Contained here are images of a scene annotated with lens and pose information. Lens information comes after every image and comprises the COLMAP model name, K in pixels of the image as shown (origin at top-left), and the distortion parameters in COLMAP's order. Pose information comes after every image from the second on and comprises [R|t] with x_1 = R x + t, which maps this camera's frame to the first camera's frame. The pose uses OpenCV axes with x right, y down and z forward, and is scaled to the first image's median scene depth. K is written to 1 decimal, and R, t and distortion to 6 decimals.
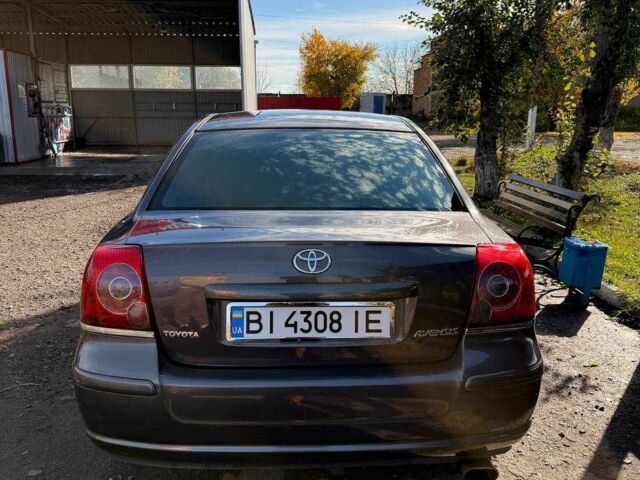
lens RADIAL K [[580.9, 0, 319.3], [0, 580.9, 241.3], [0, 0, 1]] dist [0.097653, -0.174176]
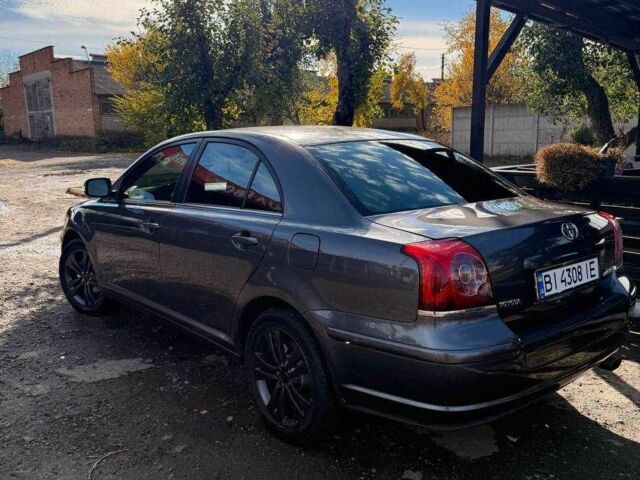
lens RADIAL K [[580.9, 0, 319.7], [0, 580.9, 240.7], [0, 0, 1]] dist [0.097653, -0.174176]
pose [[0.795677, -0.123175, 0.593065, -0.330646], [0.143291, 0.989591, 0.013286, -0.012363], [-0.588529, 0.074409, 0.805045, 0.055678]]
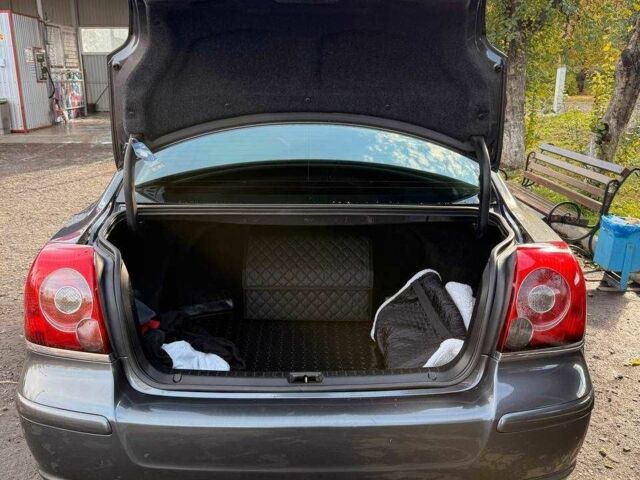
lens RADIAL K [[580.9, 0, 319.0], [0, 580.9, 242.6], [0, 0, 1]] dist [0.097653, -0.174176]
pose [[0.999469, 0.004553, -0.032256, 0.008748], [-0.002623, 0.998217, 0.059628, -0.013592], [0.032470, -0.059512, 0.997699, 0.059694]]
